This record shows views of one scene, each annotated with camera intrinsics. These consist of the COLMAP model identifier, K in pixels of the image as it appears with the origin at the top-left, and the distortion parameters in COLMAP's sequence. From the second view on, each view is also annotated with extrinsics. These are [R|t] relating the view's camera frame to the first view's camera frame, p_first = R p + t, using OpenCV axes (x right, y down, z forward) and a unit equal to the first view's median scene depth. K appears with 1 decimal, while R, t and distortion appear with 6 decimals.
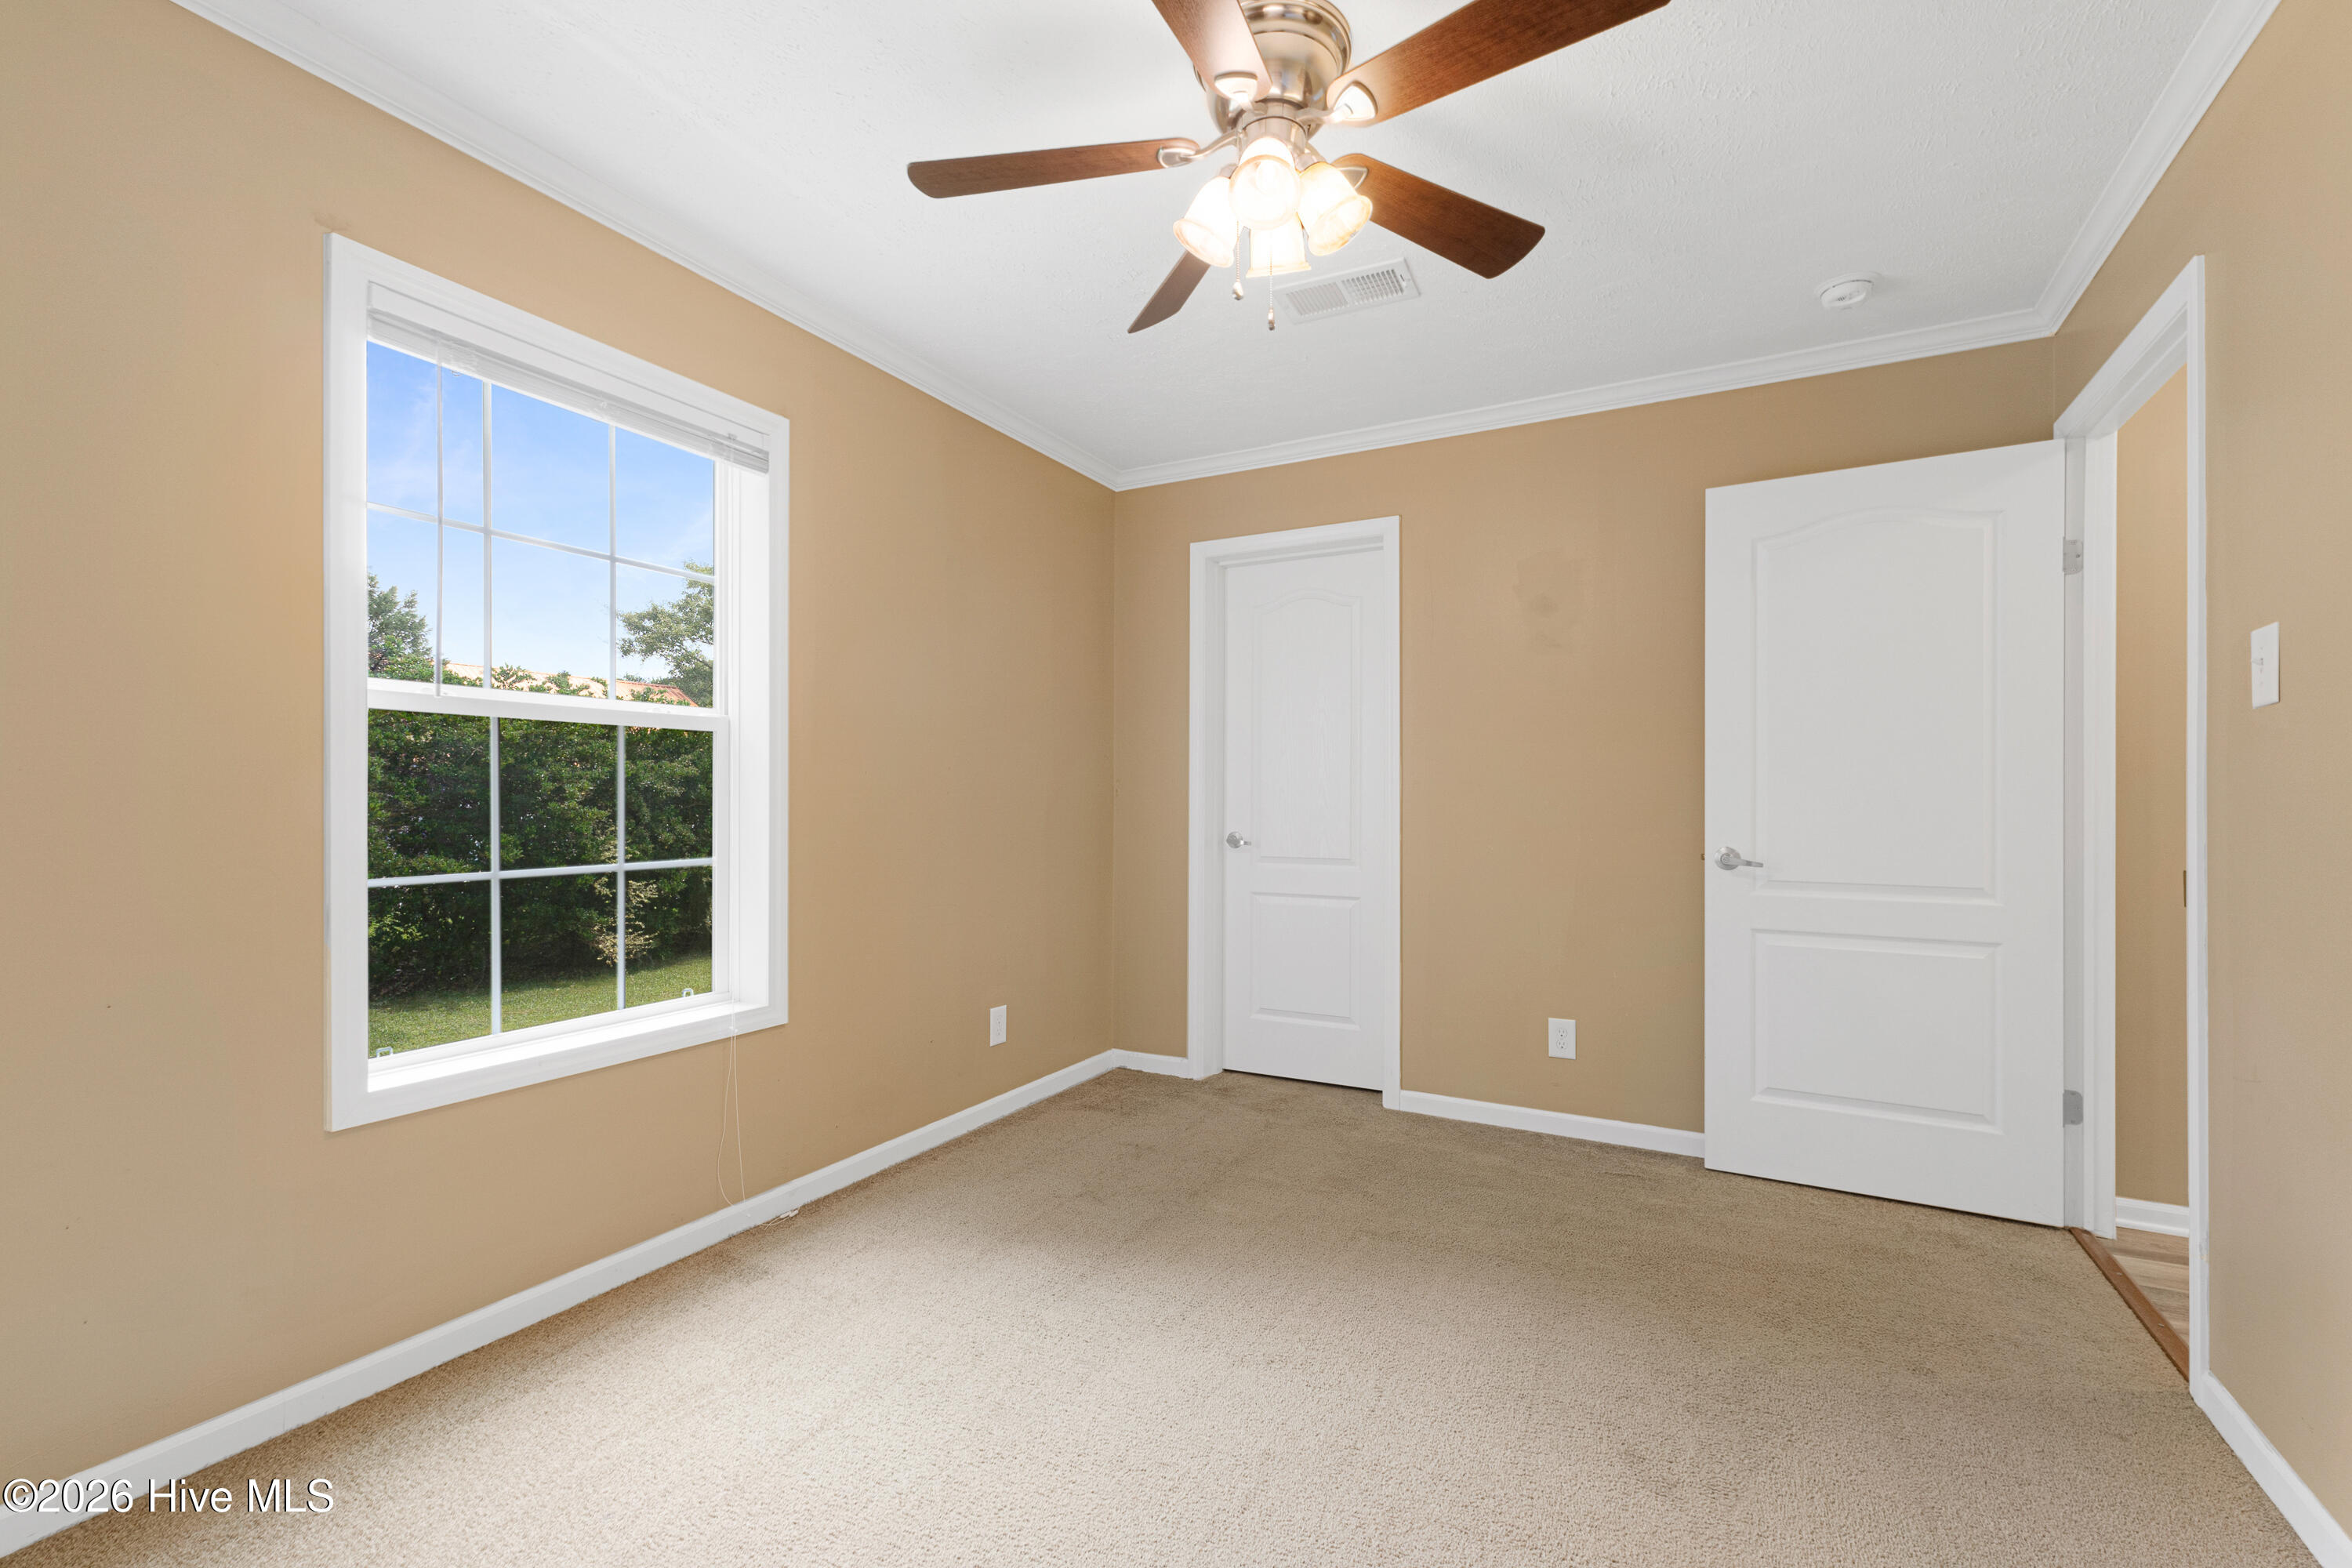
lens RADIAL K [[992.1, 0, 1169.2], [0, 992.1, 796.8], [0, 0, 1]] dist [0.002374, 0.000004]
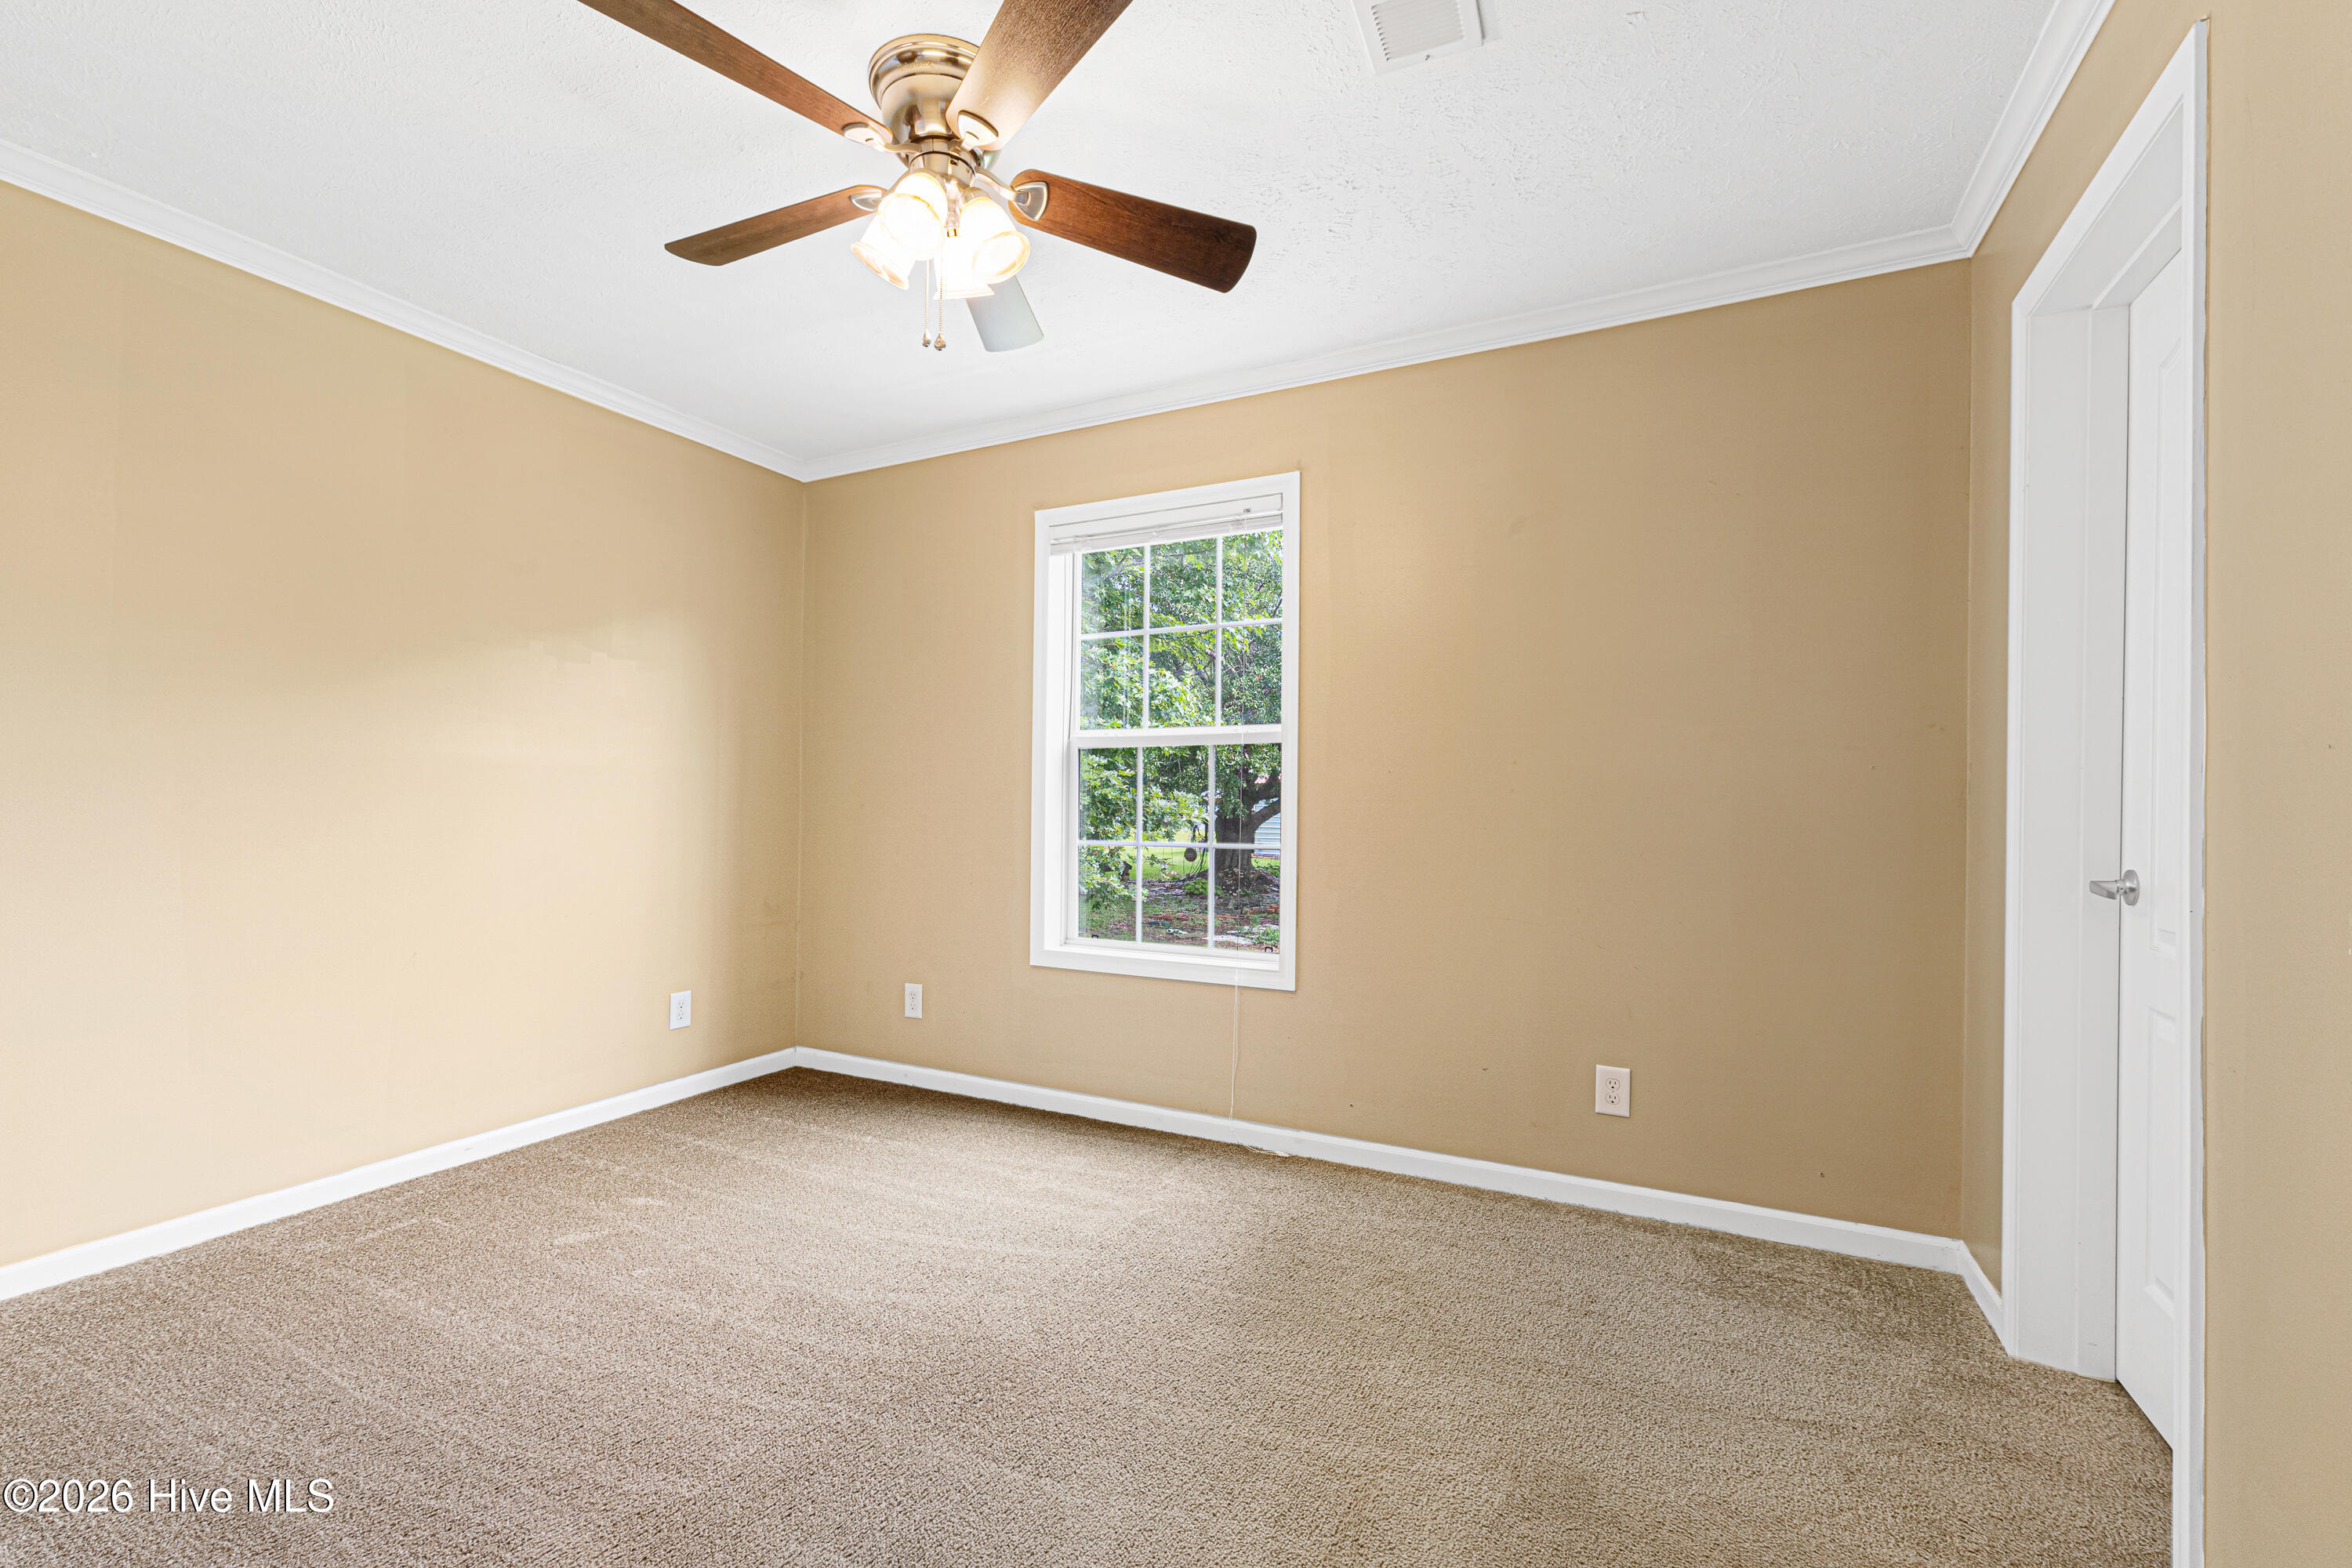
lens RADIAL K [[980.7, 0, 1192.7], [0, 980.7, 787.7], [0, 0, 1]] dist [0.002469, -0.000623]
pose [[0.038963, -0.032512, -0.998712, 0.631867], [-0.012129, 0.999382, -0.033007, 0.025452], [0.999167, 0.013400, 0.038544, 0.692569]]
